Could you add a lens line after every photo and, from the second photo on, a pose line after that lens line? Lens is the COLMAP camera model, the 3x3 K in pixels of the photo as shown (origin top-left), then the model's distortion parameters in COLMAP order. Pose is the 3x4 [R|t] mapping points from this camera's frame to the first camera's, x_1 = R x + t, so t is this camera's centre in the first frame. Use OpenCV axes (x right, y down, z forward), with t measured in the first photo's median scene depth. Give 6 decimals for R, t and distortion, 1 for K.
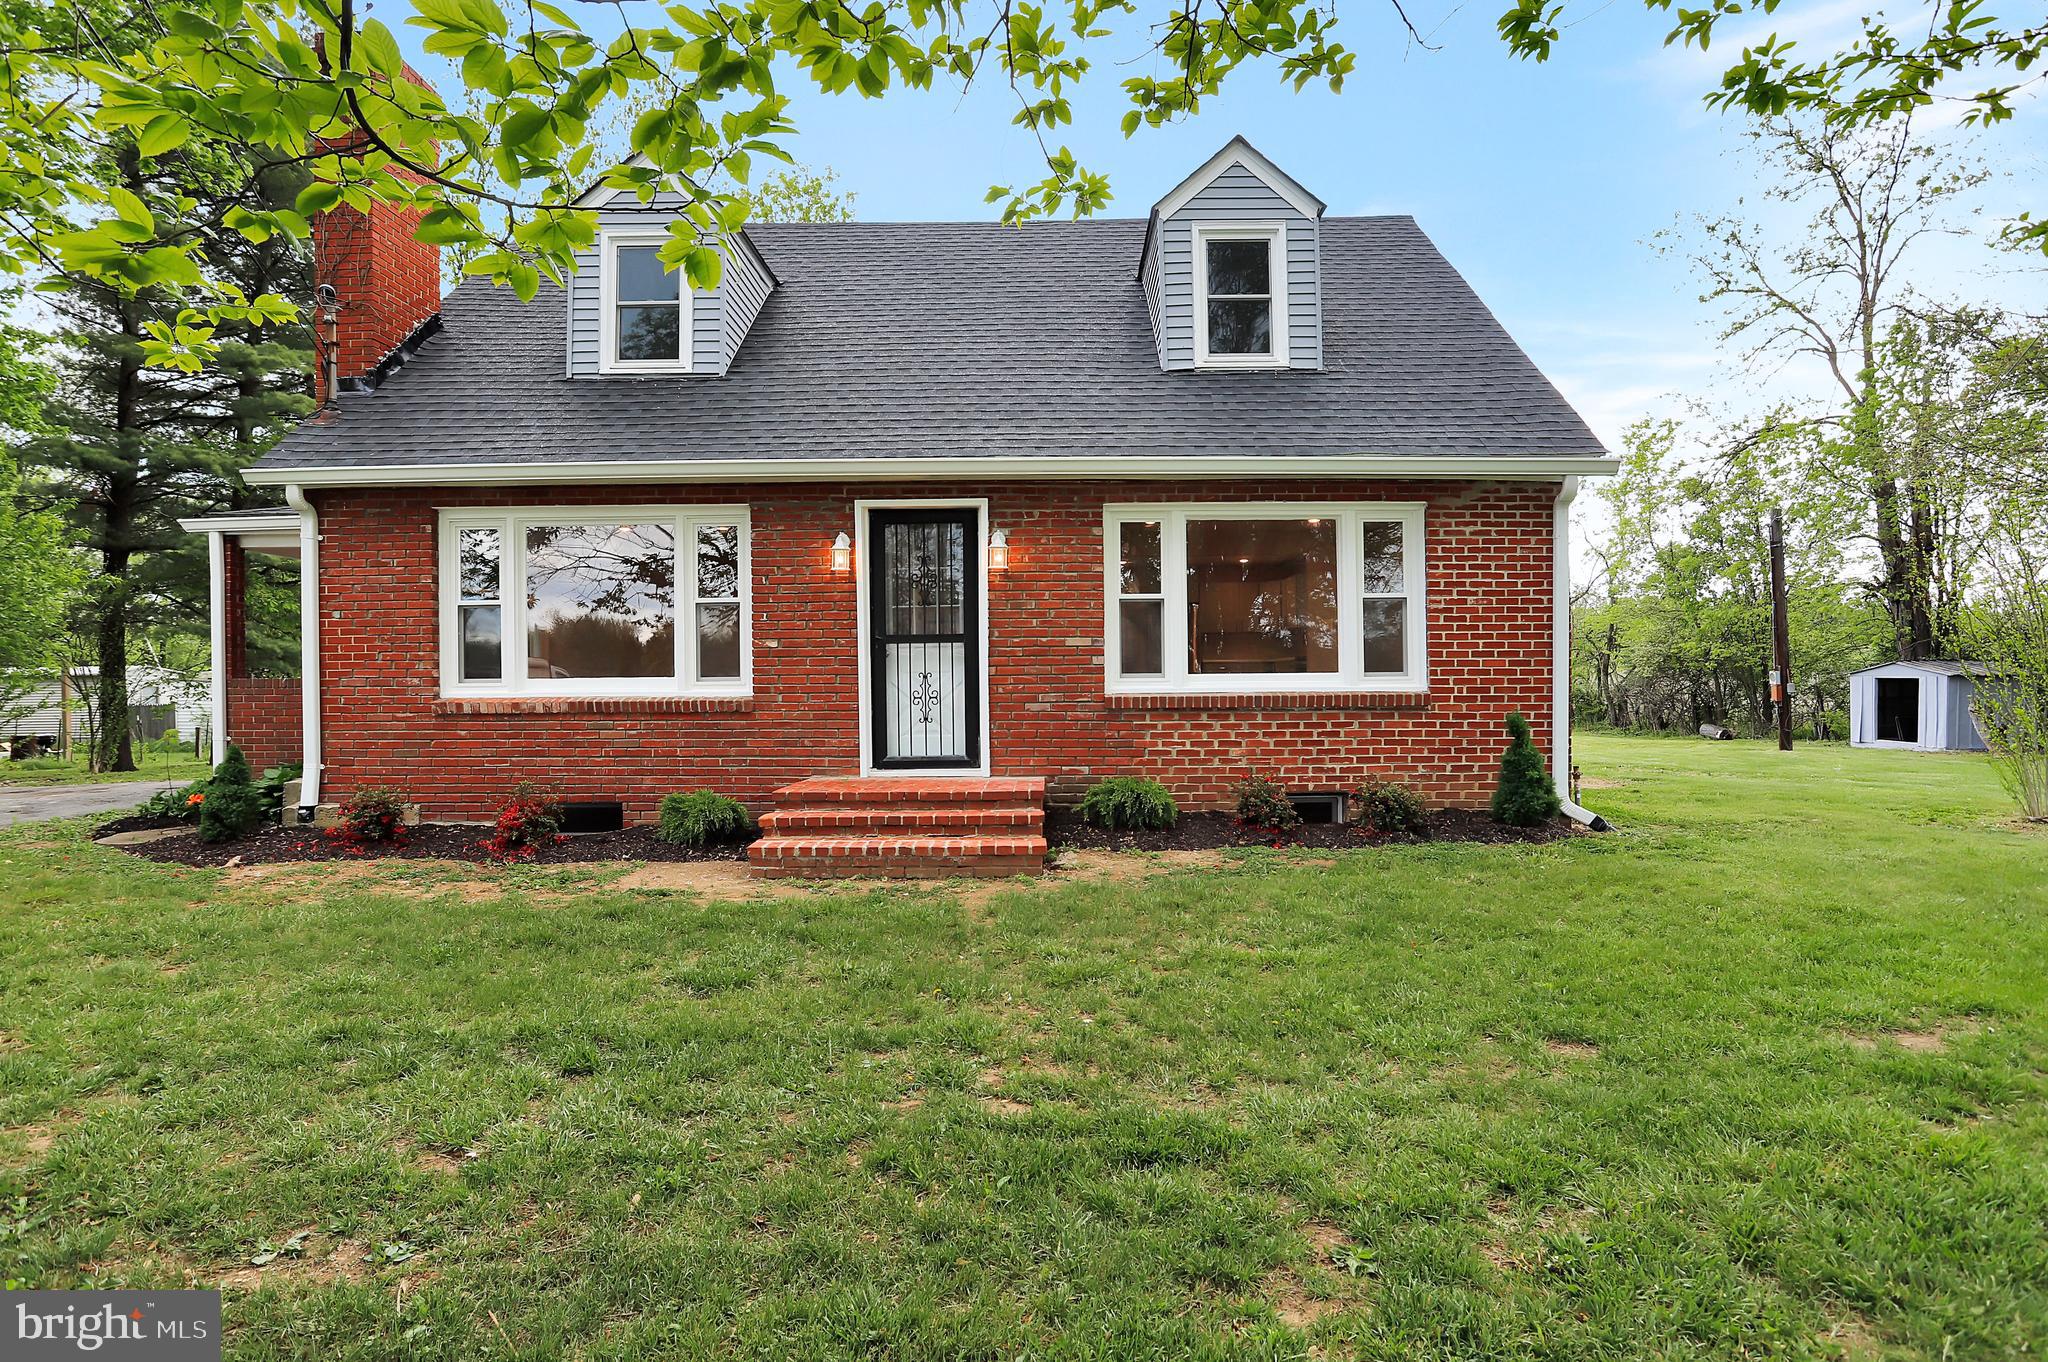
lens RADIAL K [[1023.5, 0, 1024.9], [0, 1023.5, 687.9], [0, 0, 1]] dist [-0.020315, 0.000002]
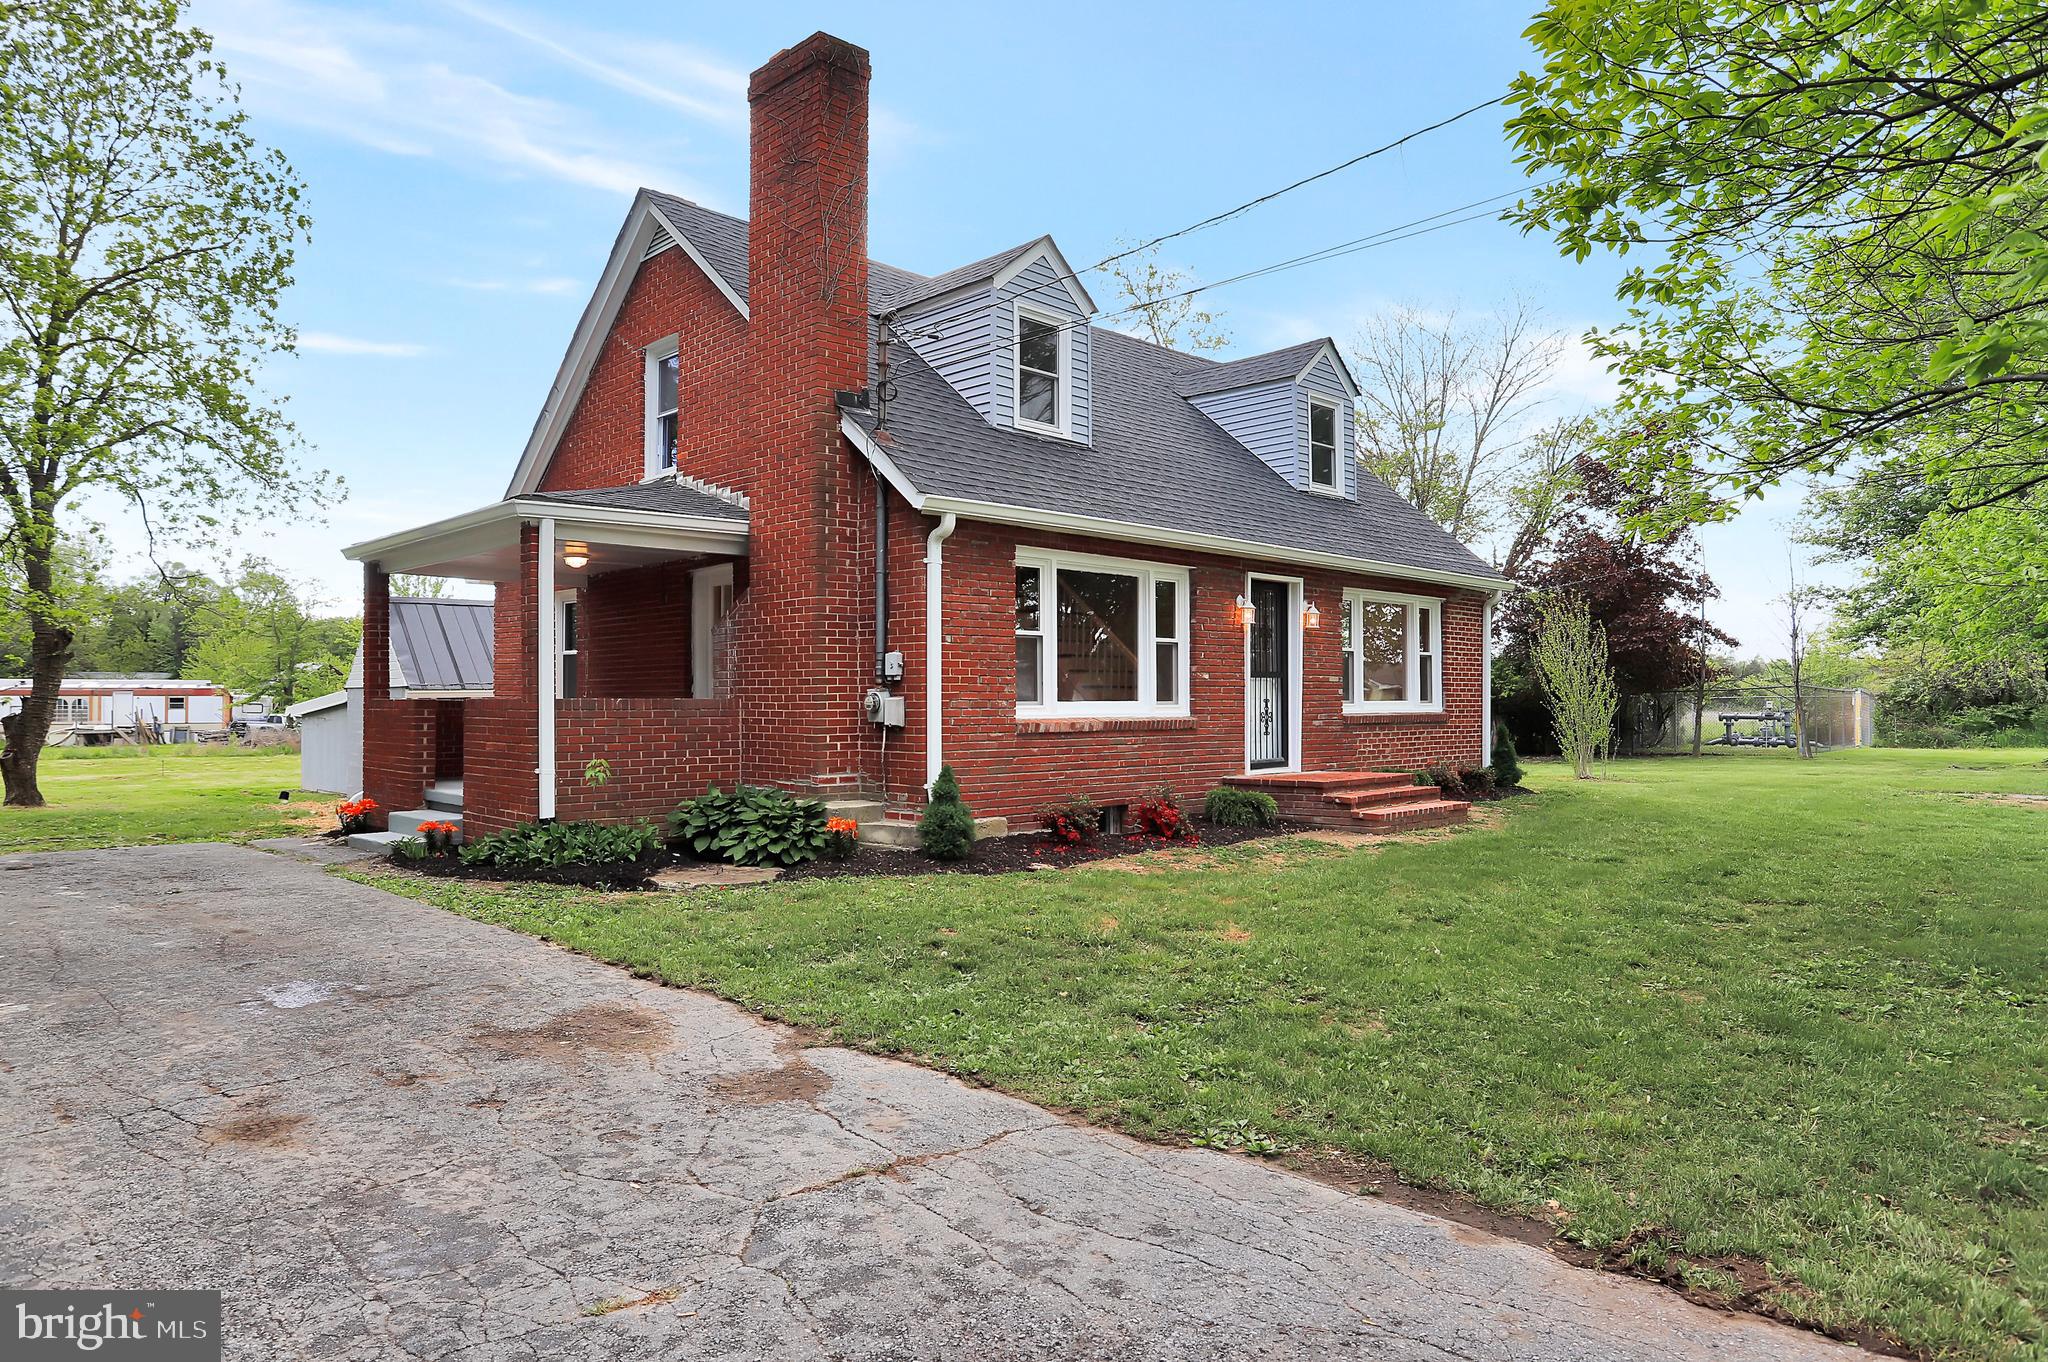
lens RADIAL K [[1306.4, 0, 1025.2], [0, 1306.4, 684.0], [0, 0, 1]] dist [-0.037821, 0.000031]
pose [[0.693918, 0.016532, 0.719865, -1.586645], [0.004505, 0.999617, -0.027300, 0.011153], [-0.720040, 0.022187, 0.693577, 0.015724]]
